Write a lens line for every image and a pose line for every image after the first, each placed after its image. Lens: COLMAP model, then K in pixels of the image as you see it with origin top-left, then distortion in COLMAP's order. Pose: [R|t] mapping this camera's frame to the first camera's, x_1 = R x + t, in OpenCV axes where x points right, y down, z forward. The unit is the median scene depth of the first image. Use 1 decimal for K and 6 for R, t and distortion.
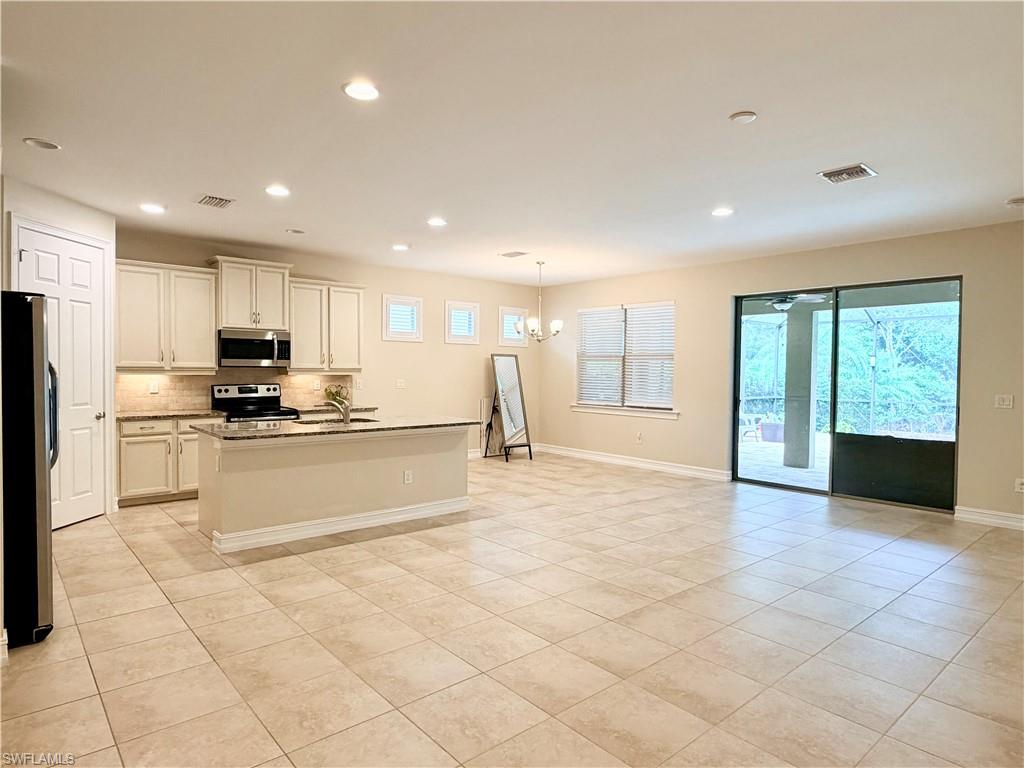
lens RADIAL K [[599.5, 0, 515.4], [0, 599.5, 386.0], [0, 0, 1]] dist [-0.001181, -0.000320]
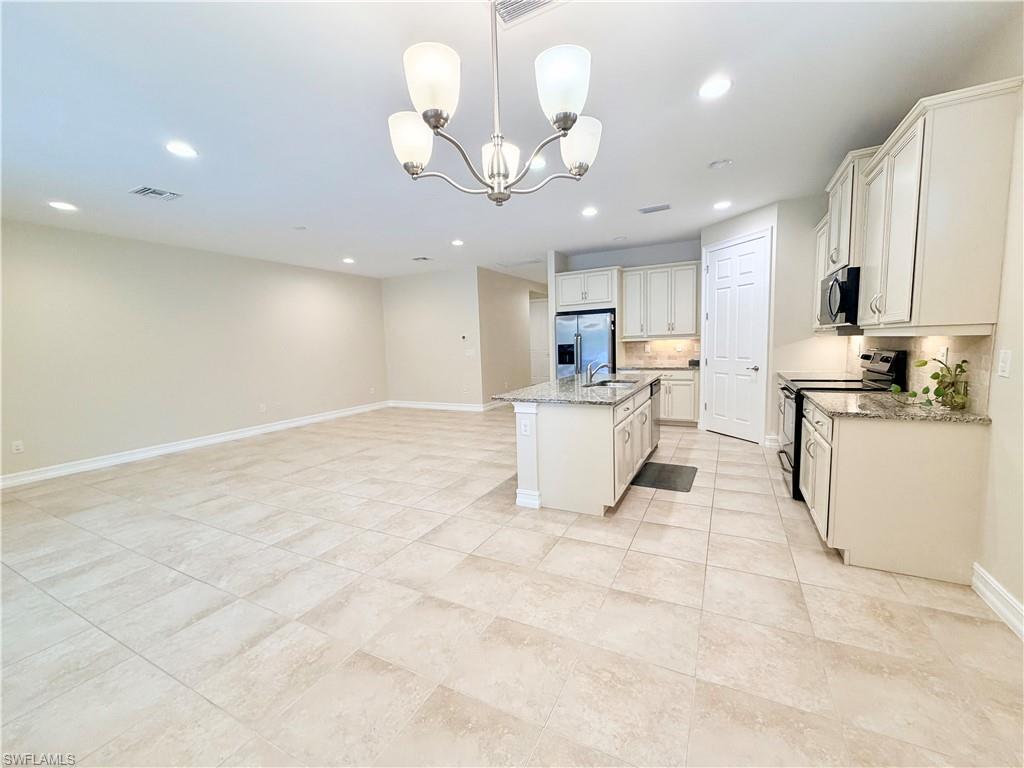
lens RADIAL K [[415.0, 0, 512.0], [0, 415.0, 384.0], [0, 0, 1]] dist [0.001134, 0.000116]
pose [[-0.932555, 0.056690, -0.356549, 0.112371], [0.013103, 0.992259, 0.123495, -0.029109], [0.360790, 0.110494, -0.926079, 1.361151]]
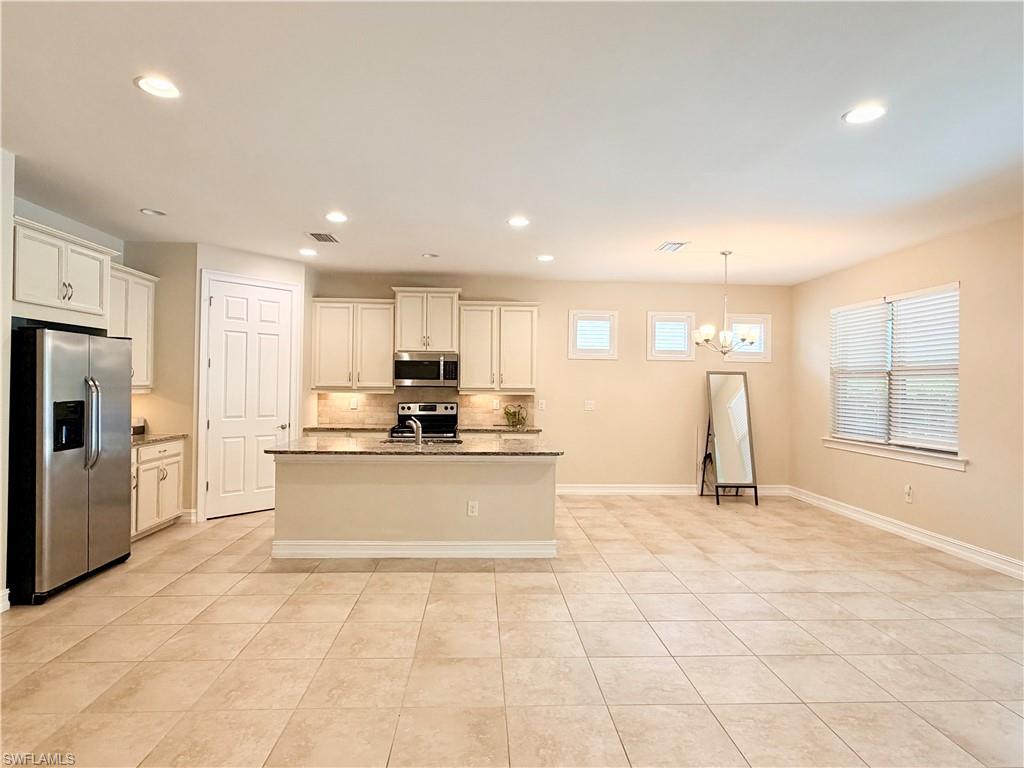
lens RADIAL K [[570.6, 0, 513.1], [0, 570.6, 383.3], [0, 0, 1]] dist [-0.001859, -0.000181]
pose [[0.789193, -0.004500, -0.614128, 0.325022], [-0.021058, 0.999187, -0.034383, -0.005967], [0.613784, 0.040067, 0.788457, 0.297105]]
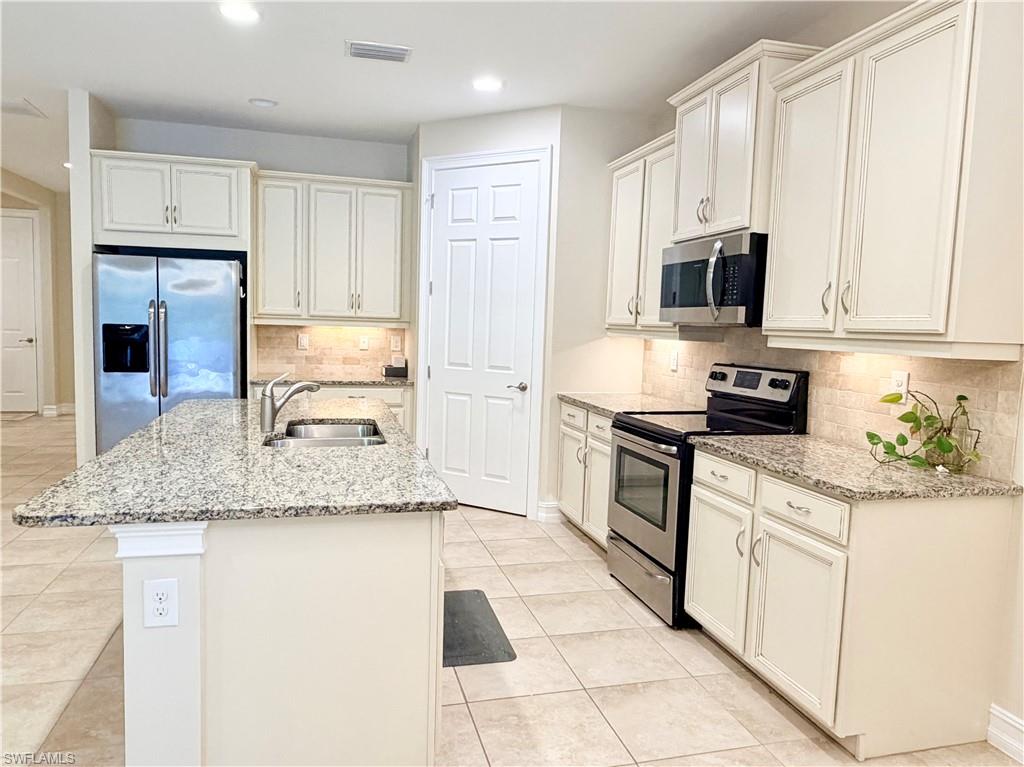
lens RADIAL K [[702.4, 0, 507.8], [0, 702.4, 387.2], [0, 0, 1]] dist [-0.001283, -0.001660]
pose [[-0.443482, 0.057951, -0.894408, 0.092068], [-0.062739, 0.993453, 0.095477, -0.026977], [0.894085, 0.098457, -0.436943, 1.127432]]
